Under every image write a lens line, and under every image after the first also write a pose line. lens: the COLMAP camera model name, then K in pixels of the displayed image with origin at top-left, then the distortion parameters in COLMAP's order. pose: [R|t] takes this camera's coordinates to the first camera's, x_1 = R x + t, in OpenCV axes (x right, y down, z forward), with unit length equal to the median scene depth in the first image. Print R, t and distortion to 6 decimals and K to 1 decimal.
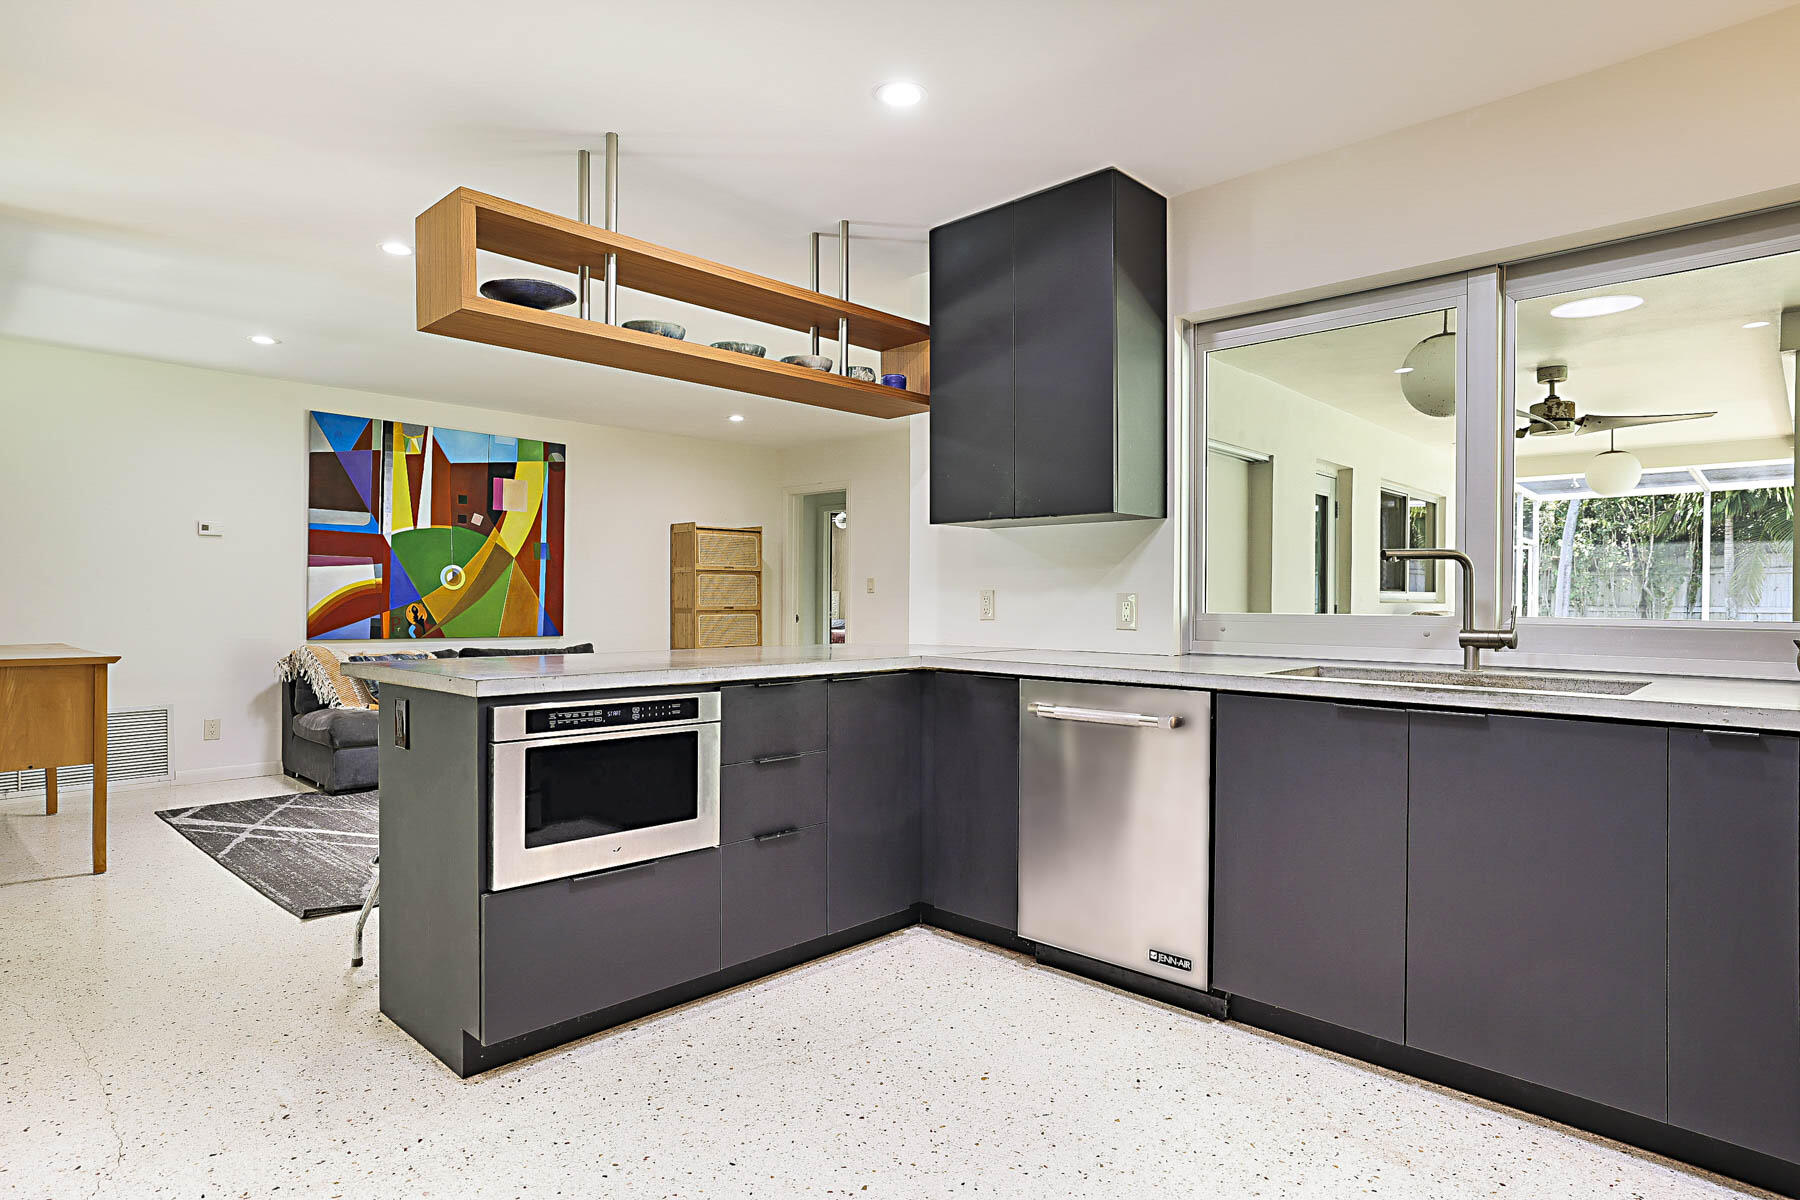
lens RADIAL K [[994.8, 0, 903.5], [0, 994.8, 603.7], [0, 0, 1]] dist [-0.033193, 0.035995]
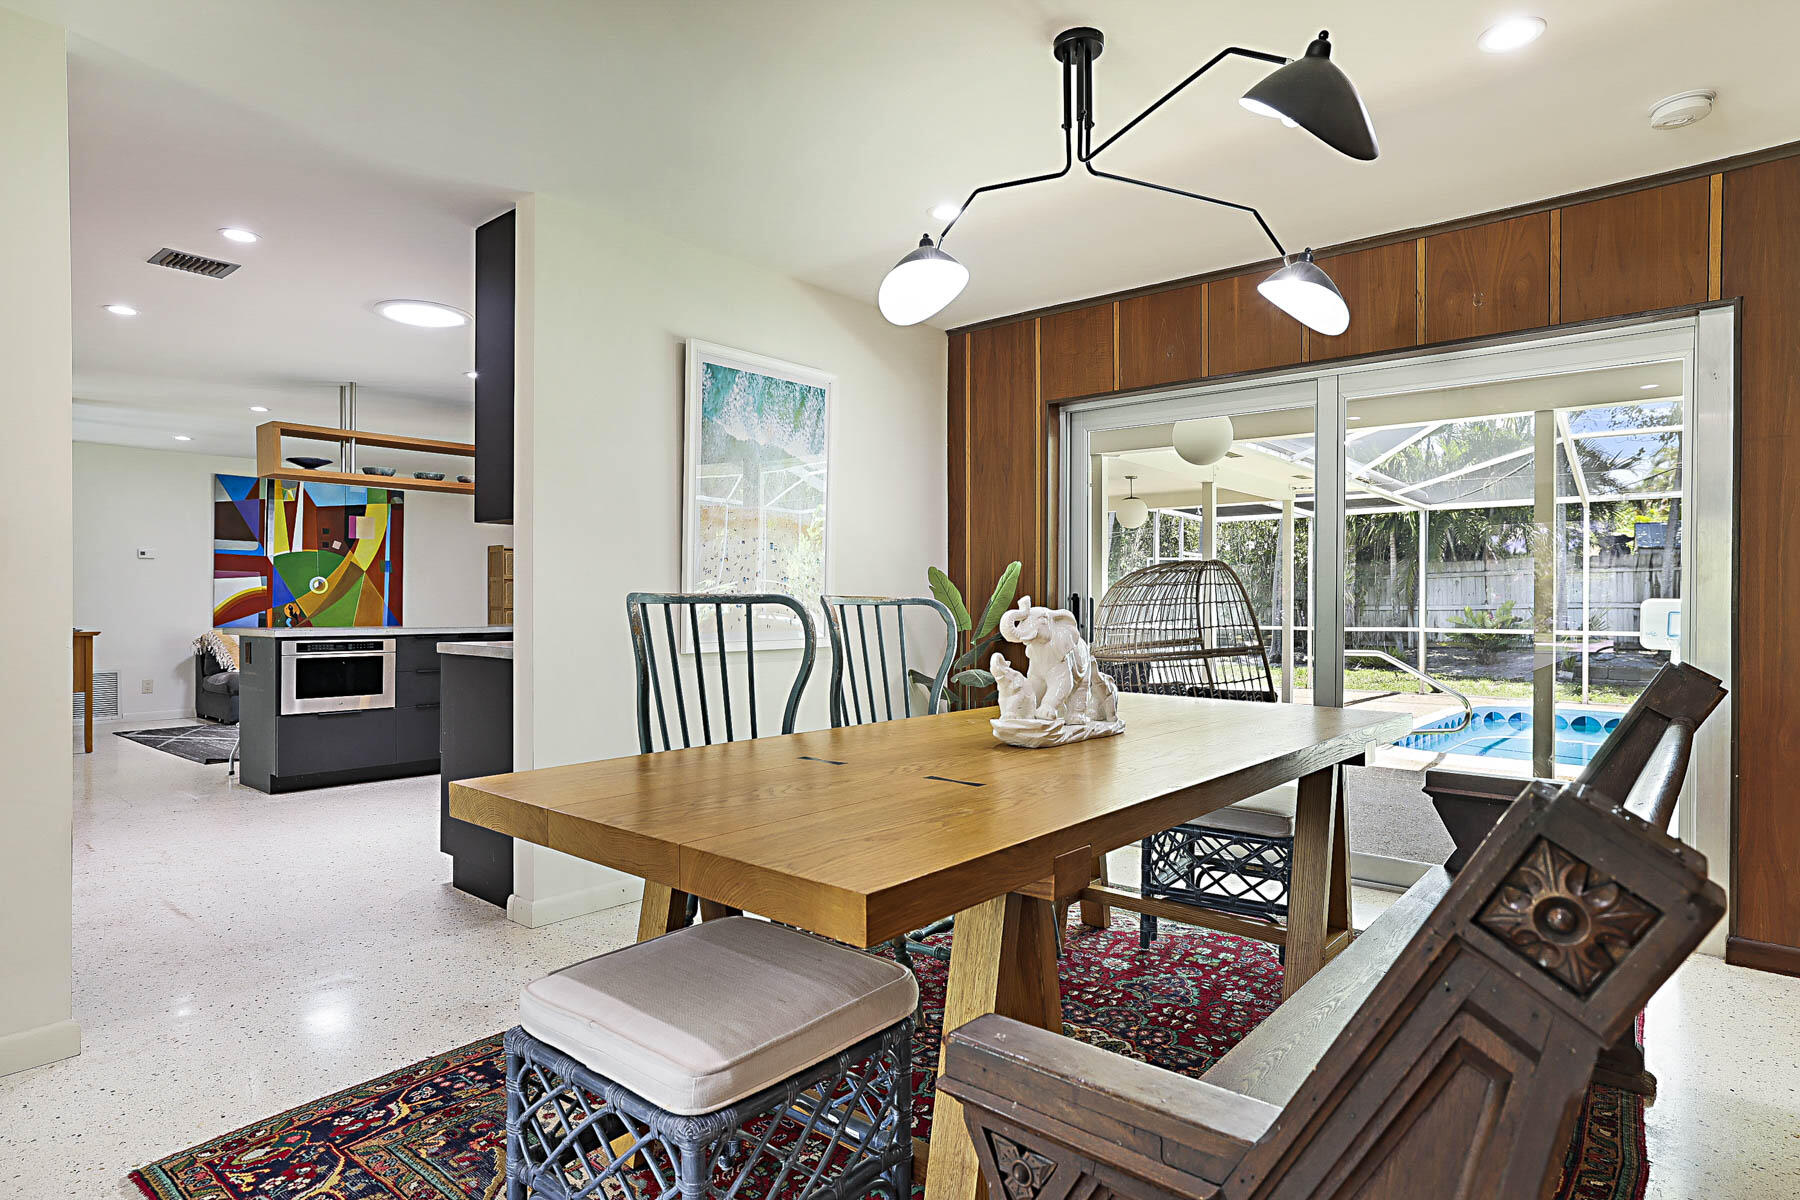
lens RADIAL K [[988.9, 0, 900.0], [0, 988.9, 600.0], [0, 0, 1]] dist [-0.003756, -0.000527]
pose [[0.998406, -0.003375, 0.056332, 0.713624], [0.003680, 0.999979, -0.005321, 0.013336], [-0.056313, 0.005519, 0.998398, -1.121376]]
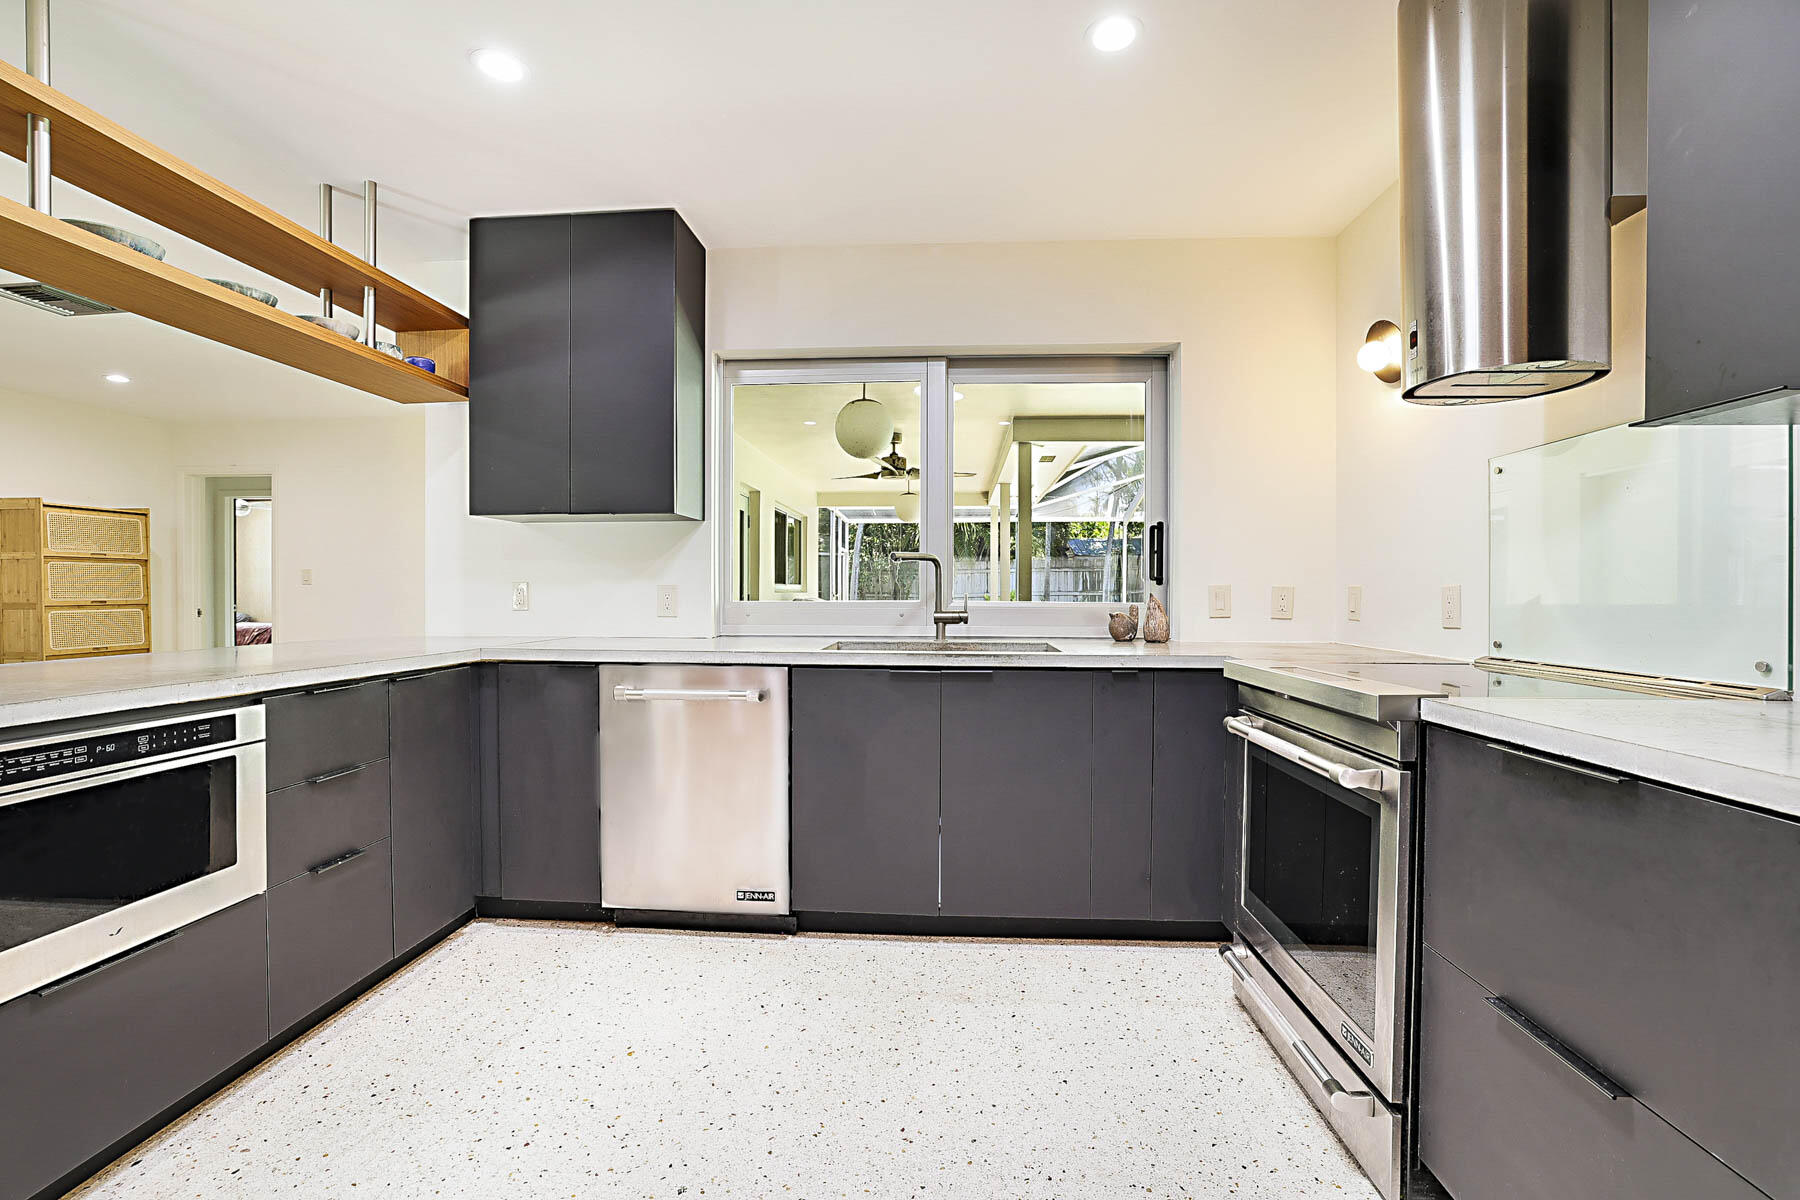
lens RADIAL K [[782.6, 0, 900.0], [0, 782.6, 600.0], [0, 0, 1]] dist [-0.049154, 0.019998]
pose [[0.765887, -0.010732, 0.642885, -0.157322], [0.005376, 0.999933, 0.010288, -0.001113], [-0.642952, -0.004423, 0.765893, 0.150830]]
